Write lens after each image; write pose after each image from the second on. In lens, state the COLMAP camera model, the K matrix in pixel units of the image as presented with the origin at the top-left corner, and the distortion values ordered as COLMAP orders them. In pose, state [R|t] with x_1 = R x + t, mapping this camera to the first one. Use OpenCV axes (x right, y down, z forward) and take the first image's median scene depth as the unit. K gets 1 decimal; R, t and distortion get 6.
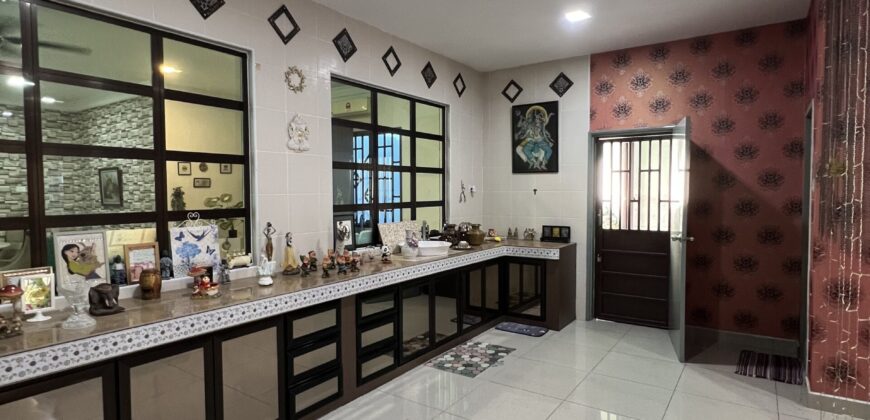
lens RADIAL K [[469.9, 0, 436.1], [0, 469.9, 212.6], [0, 0, 1]] dist [-0.005309, -0.001263]
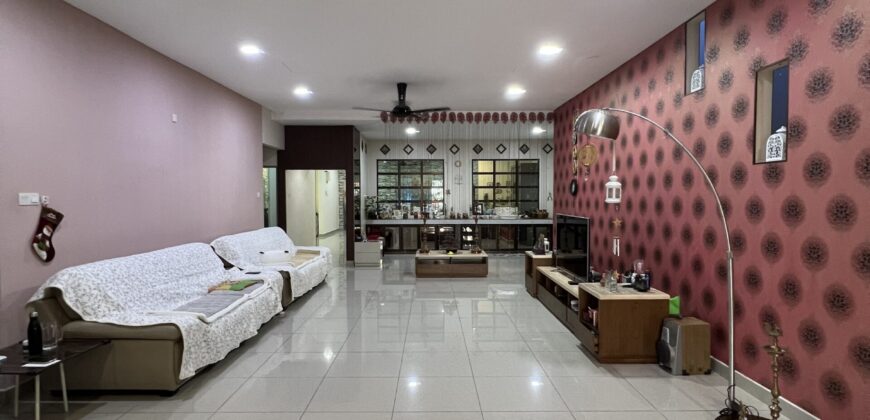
lens RADIAL K [[469.9, 0, 434.3], [0, 469.9, 209.7], [0, 0, 1]] dist [-0.005309, -0.001263]
pose [[0.566957, 0.026135, -0.823333, 2.525954], [-0.035516, 0.999343, 0.007266, 0.041063], [0.822981, 0.025122, 0.567513, -1.143732]]
